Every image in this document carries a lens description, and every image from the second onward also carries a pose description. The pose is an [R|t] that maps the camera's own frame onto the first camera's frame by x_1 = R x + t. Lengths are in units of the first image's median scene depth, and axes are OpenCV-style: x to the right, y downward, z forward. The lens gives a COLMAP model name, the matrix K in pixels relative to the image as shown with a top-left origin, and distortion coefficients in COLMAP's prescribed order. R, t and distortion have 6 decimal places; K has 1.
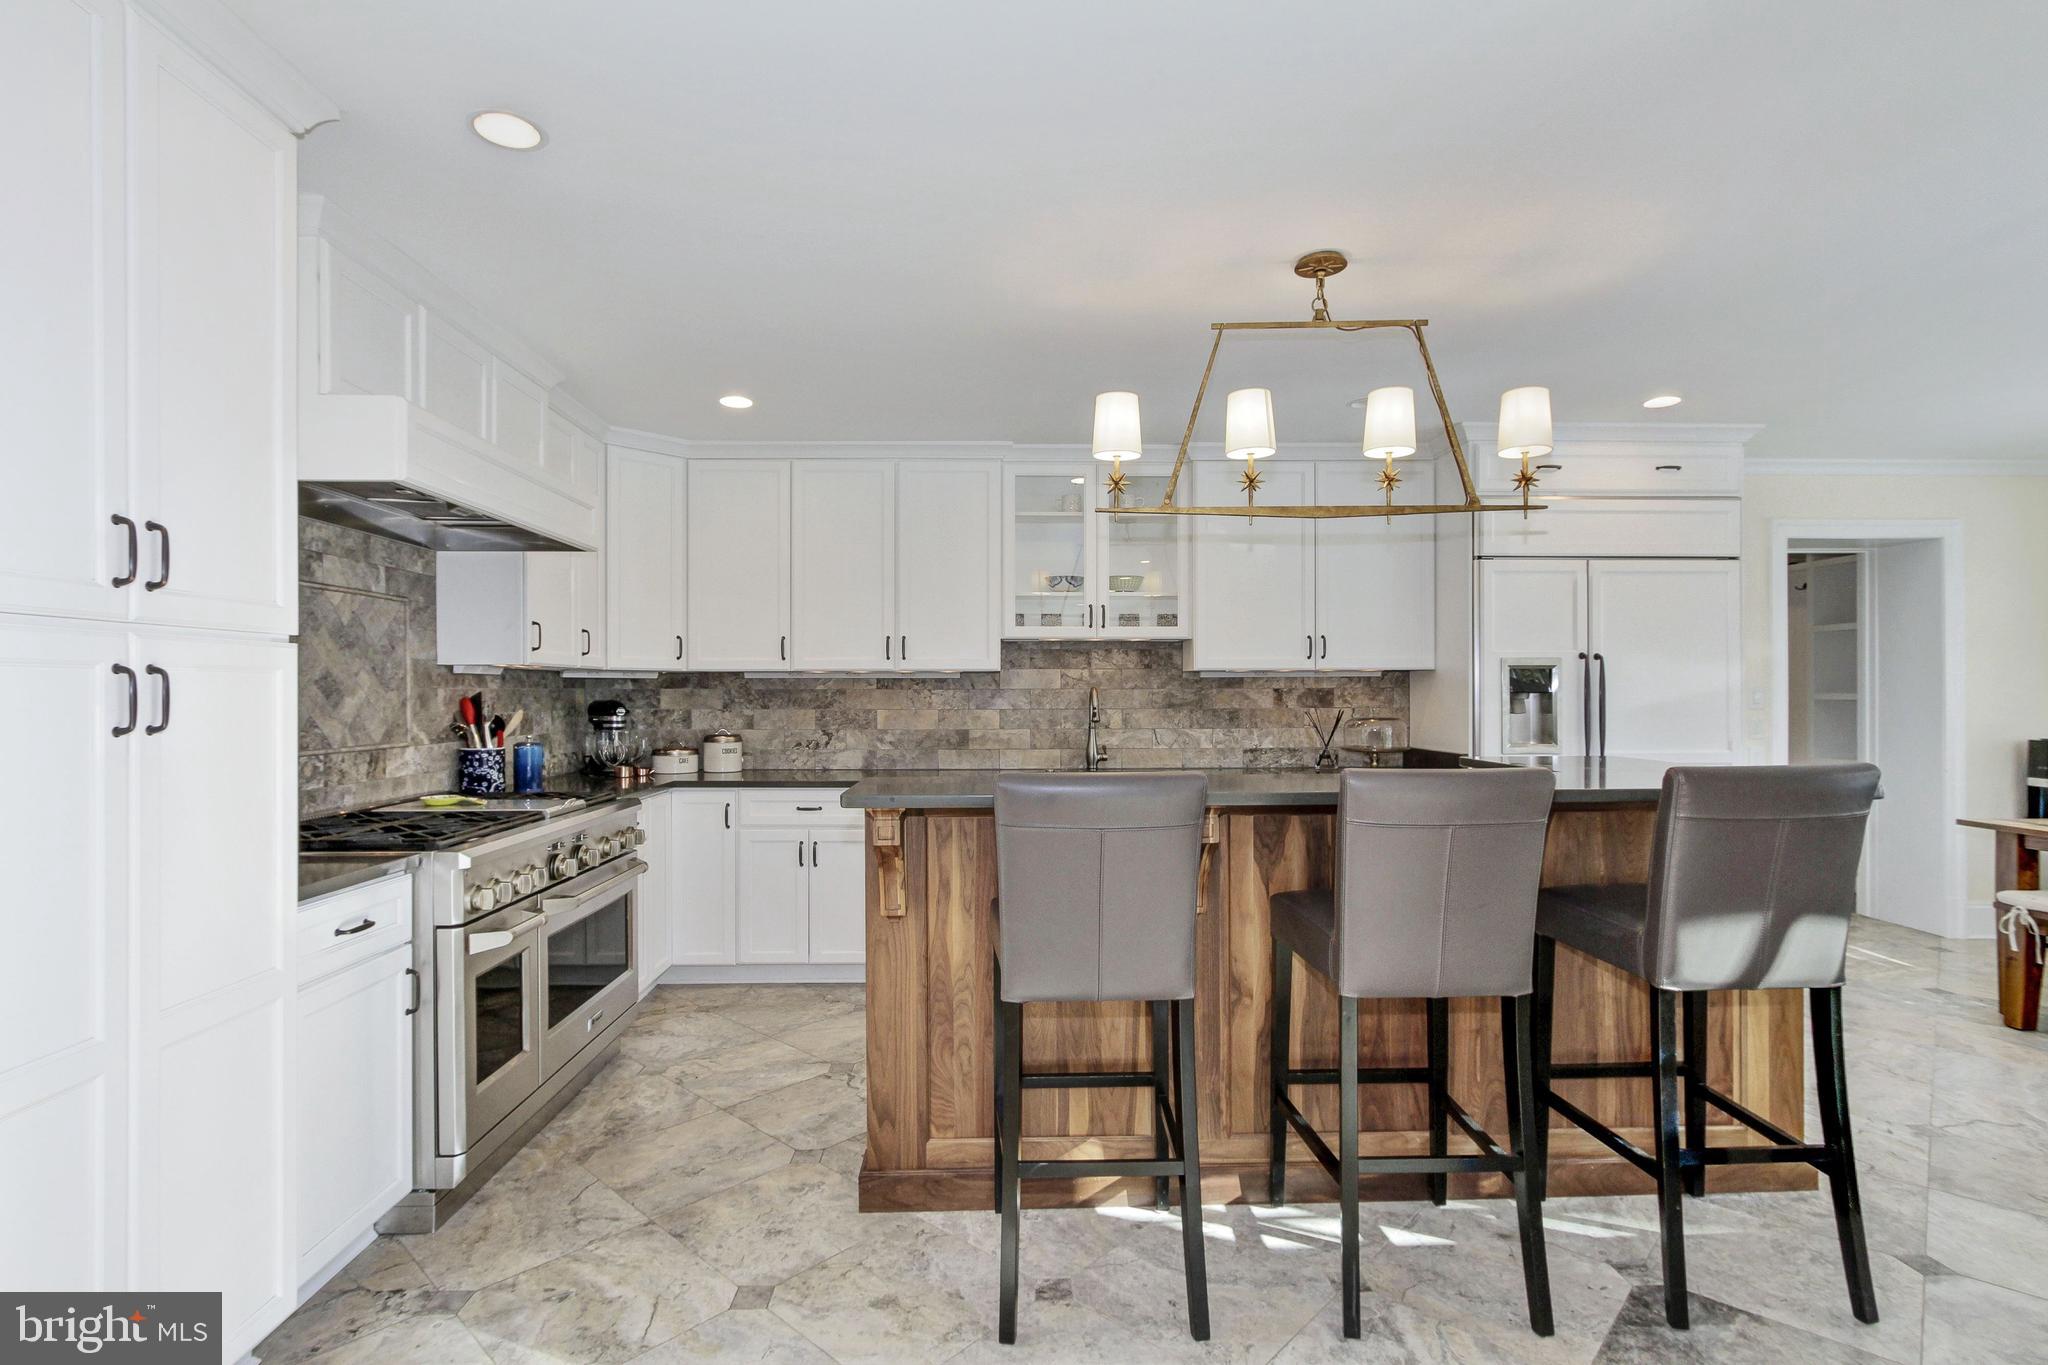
lens RADIAL K [[997.1, 0, 1022.3], [0, 997.1, 696.4], [0, 0, 1]] dist [-0.001517, 0.000418]
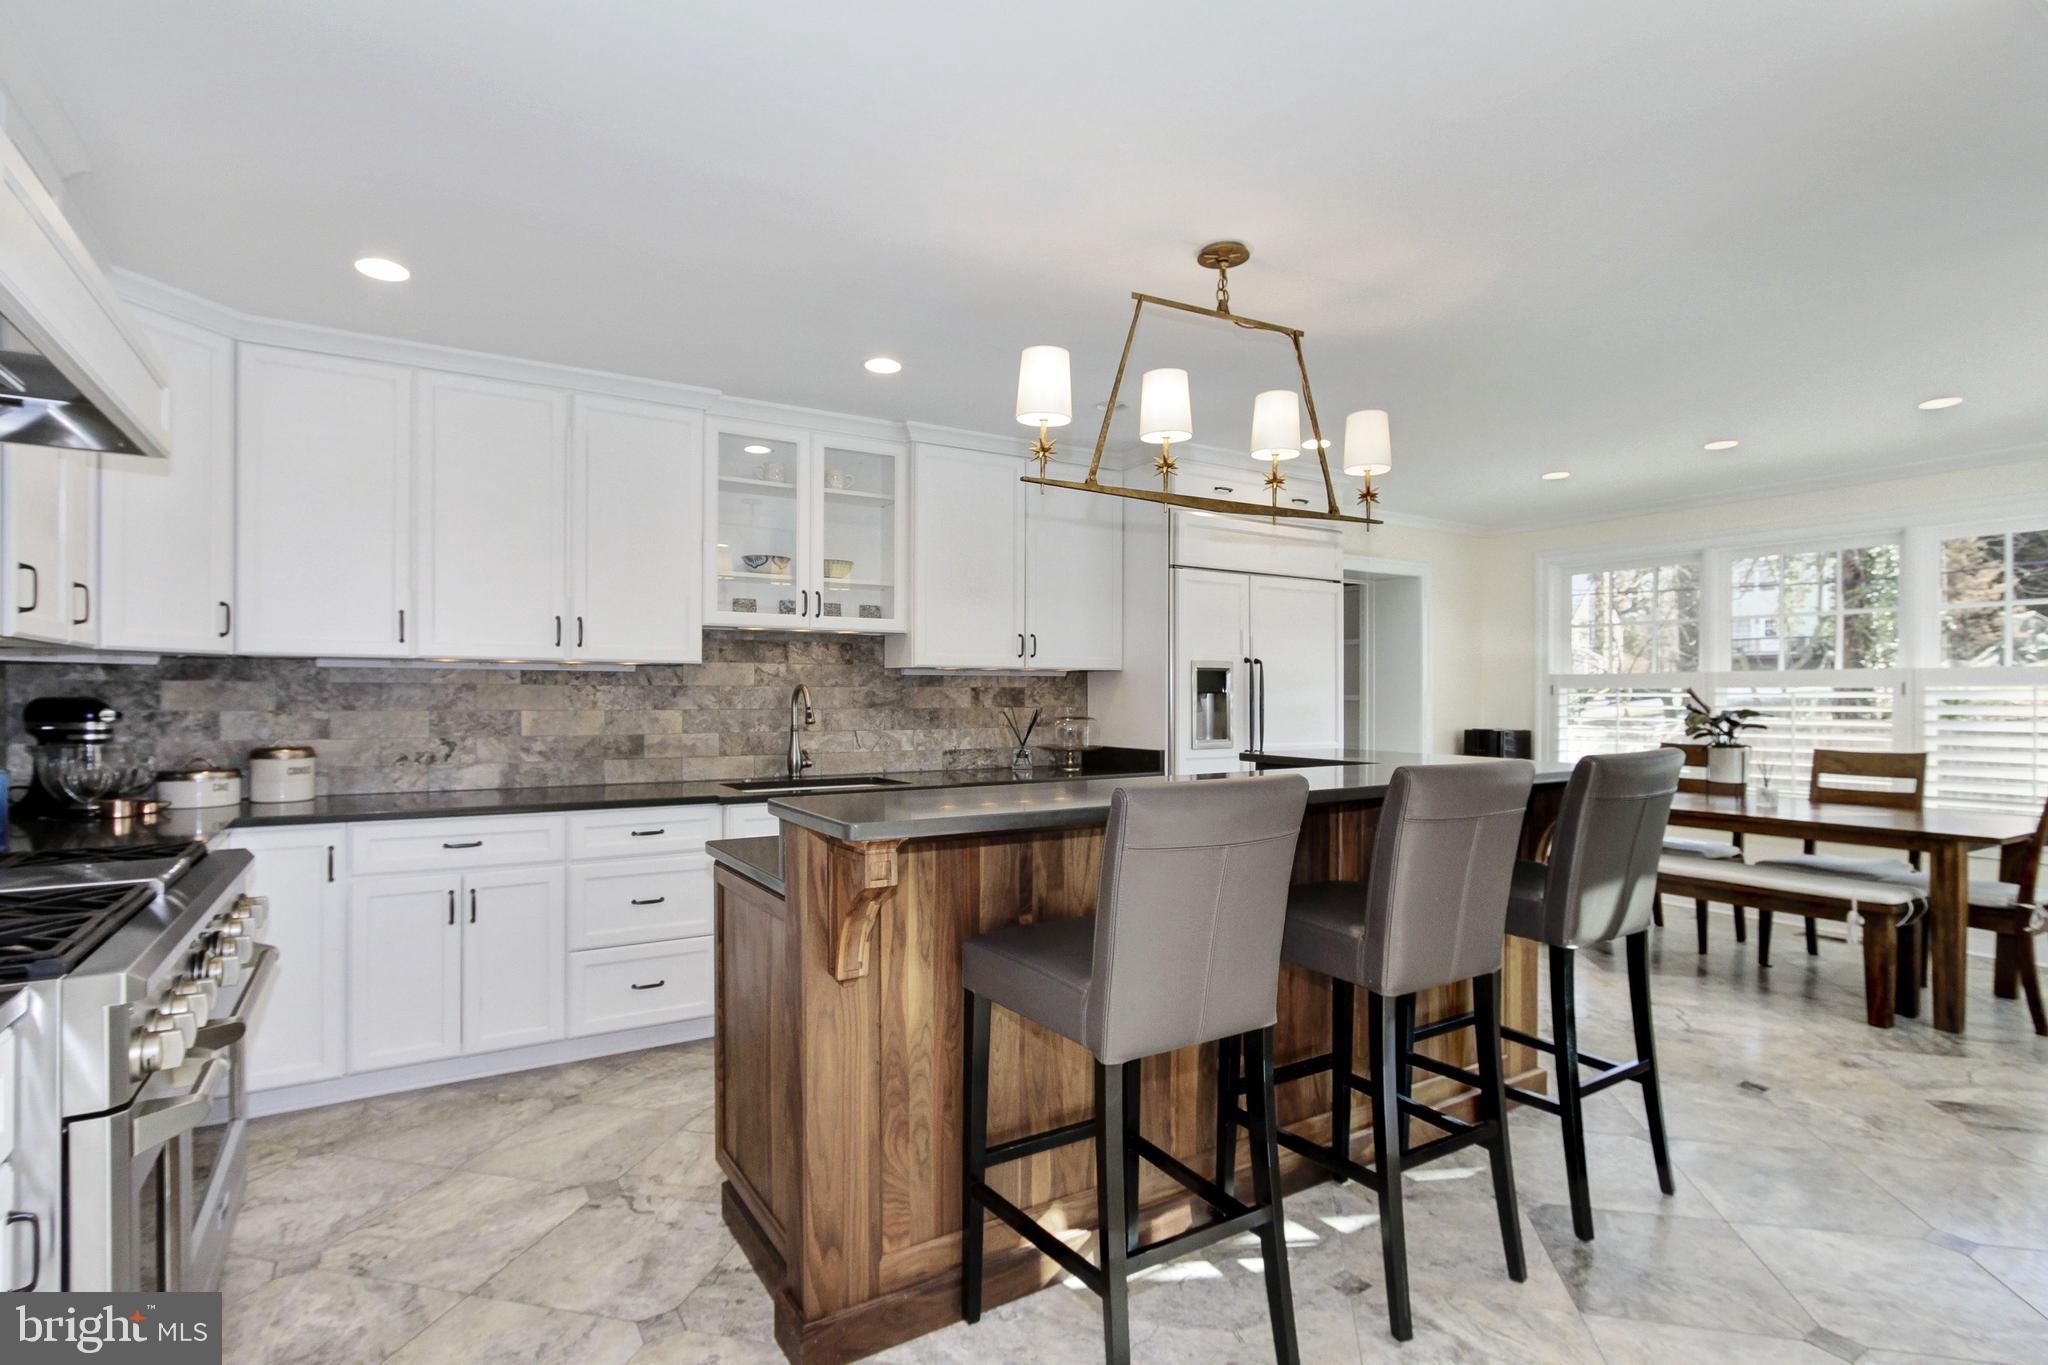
lens RADIAL K [[997.1, 0, 1021.7], [0, 997.1, 697.2], [0, 0, 1]] dist [-0.001517, 0.000418]
pose [[0.862137, 0.002790, 0.506667, -0.213802], [-0.002499, 0.999996, -0.001254, 0.002975], [-0.506669, -0.000186, 0.862141, 0.145409]]
